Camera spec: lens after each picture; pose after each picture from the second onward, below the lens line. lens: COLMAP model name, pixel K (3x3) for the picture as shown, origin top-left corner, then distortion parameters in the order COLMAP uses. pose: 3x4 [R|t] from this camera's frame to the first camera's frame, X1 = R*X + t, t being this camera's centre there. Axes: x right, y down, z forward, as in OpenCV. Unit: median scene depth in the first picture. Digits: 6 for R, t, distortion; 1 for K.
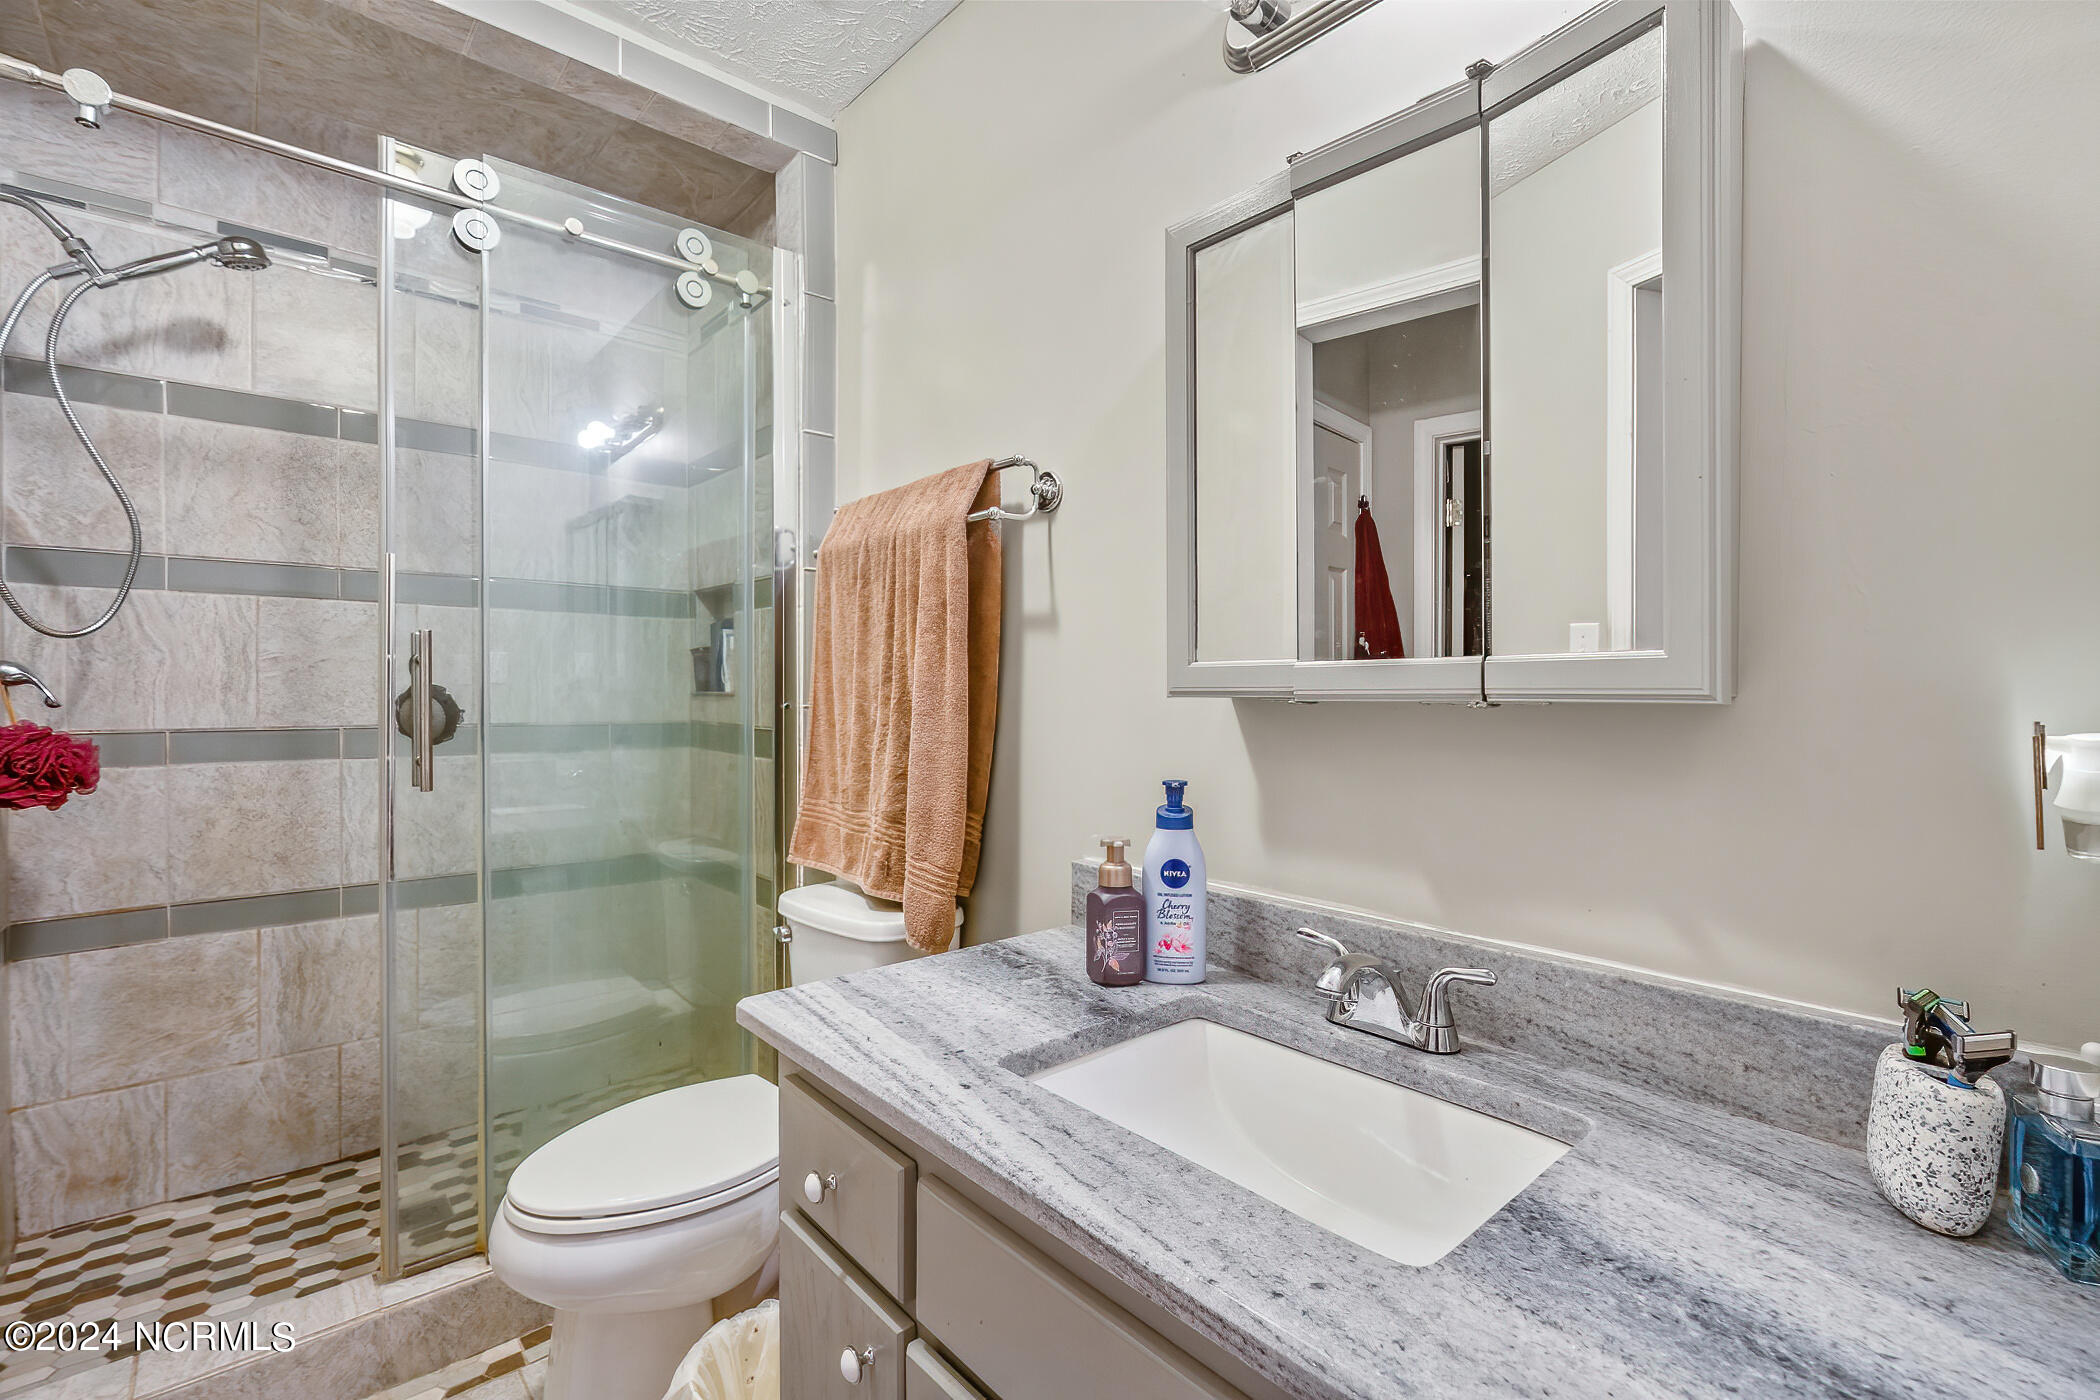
lens RADIAL K [[953.8, 0, 1048.0], [0, 953.8, 671.7], [0, 0, 1]] dist [-0.001459, 0.005183]
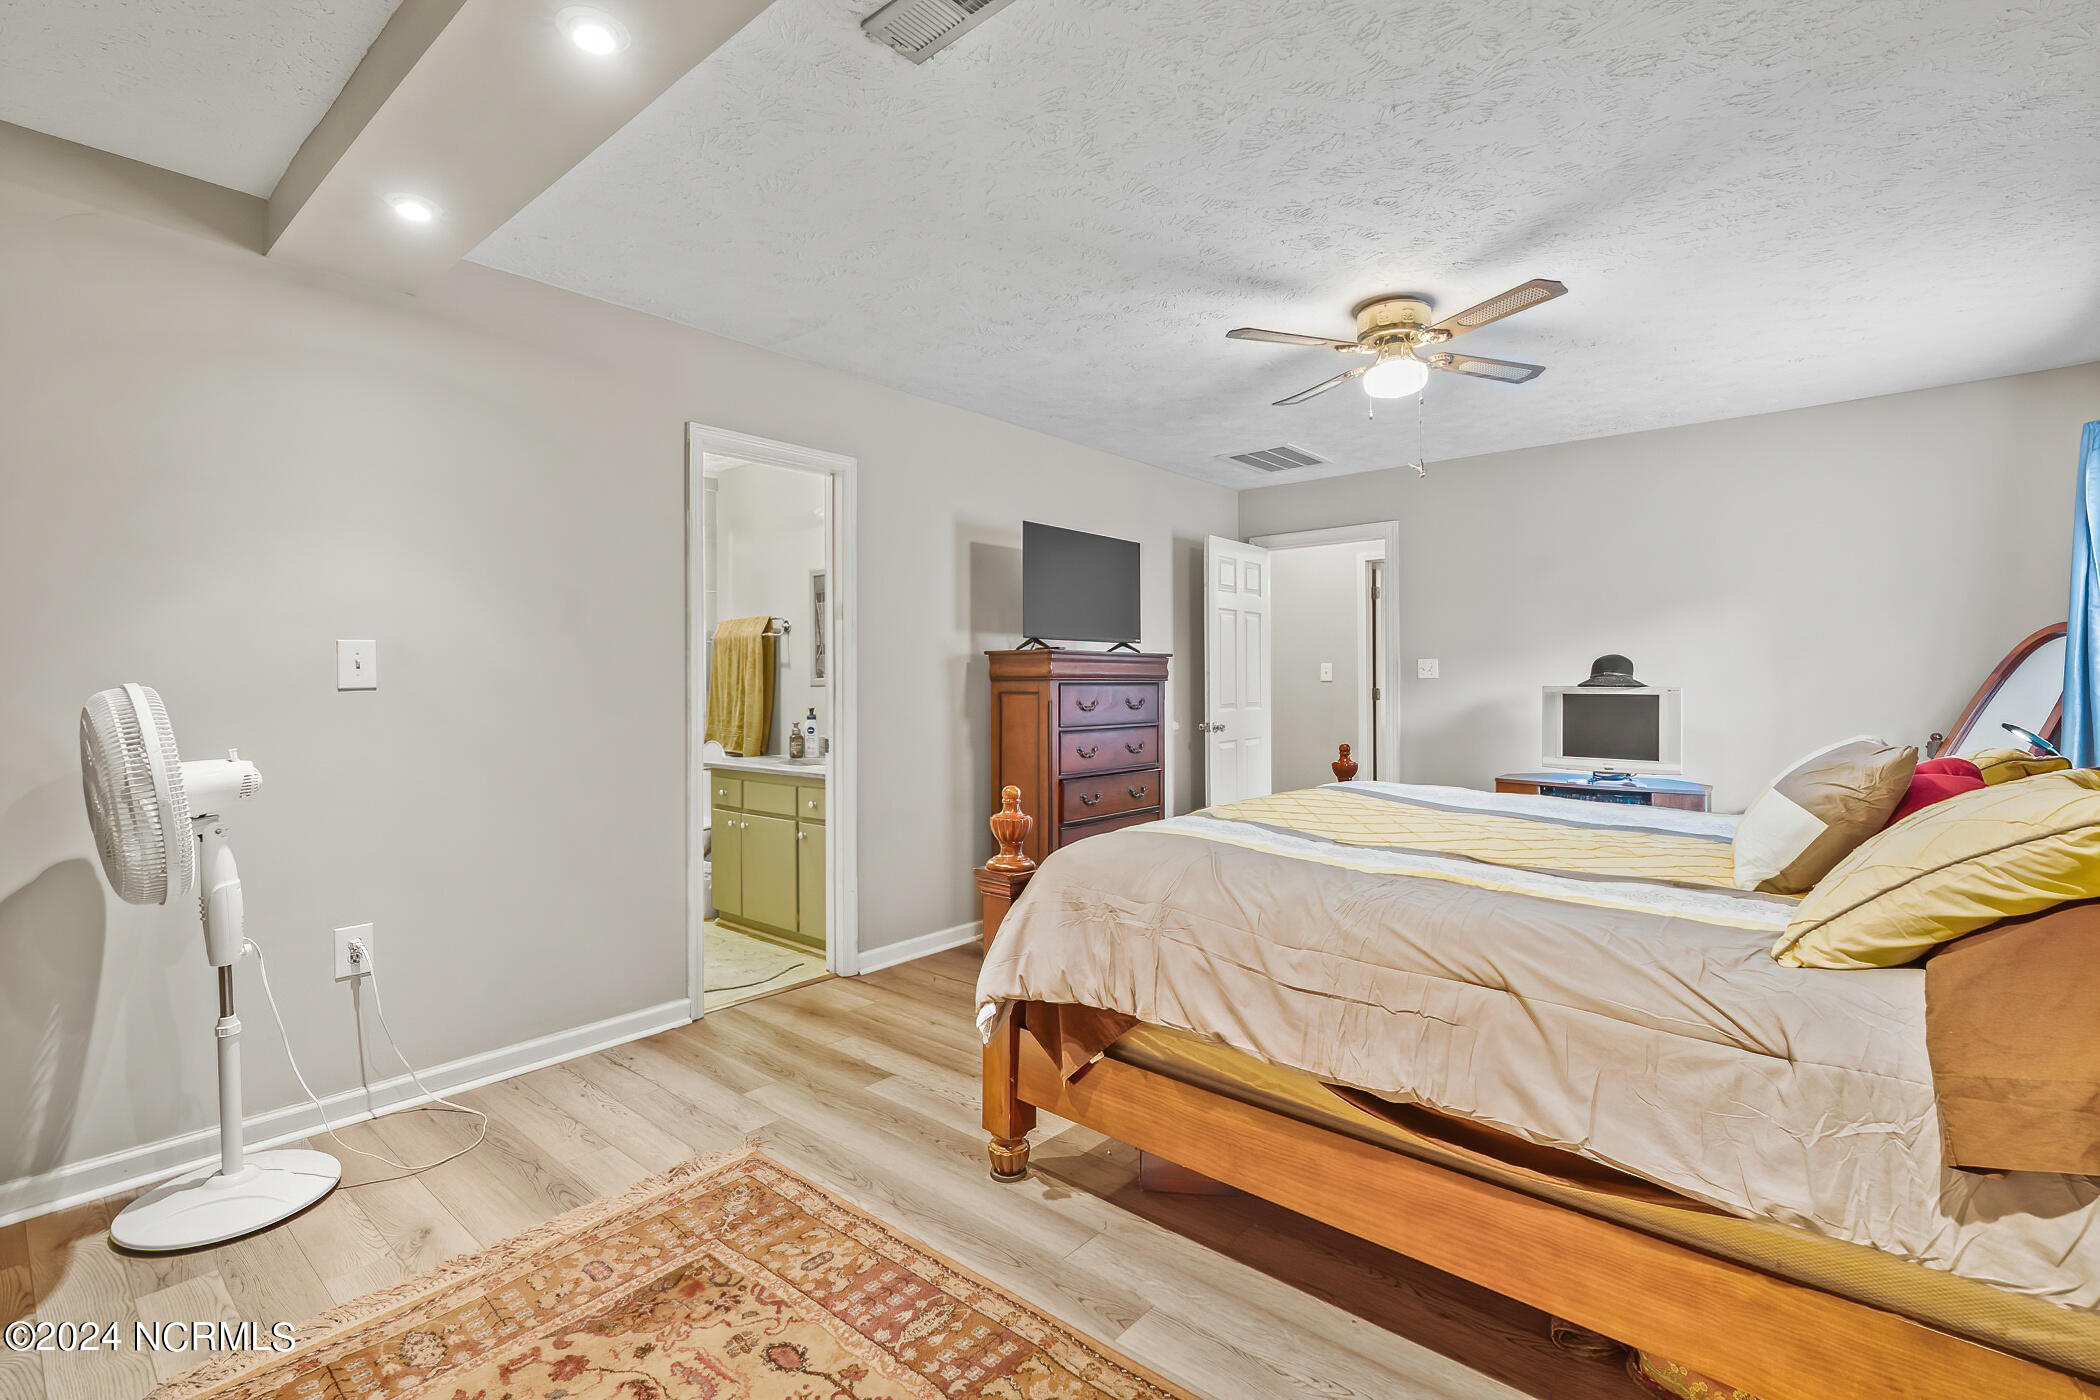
lens RADIAL K [[953.8, 0, 1048.0], [0, 953.8, 671.7], [0, 0, 1]] dist [-0.001459, 0.005183]
pose [[0.989390, -0.003808, 0.145234, 0.408427], [0.004105, 0.999990, -0.001750, -0.020271], [-0.145226, 0.002328, 0.989396, -2.382562]]
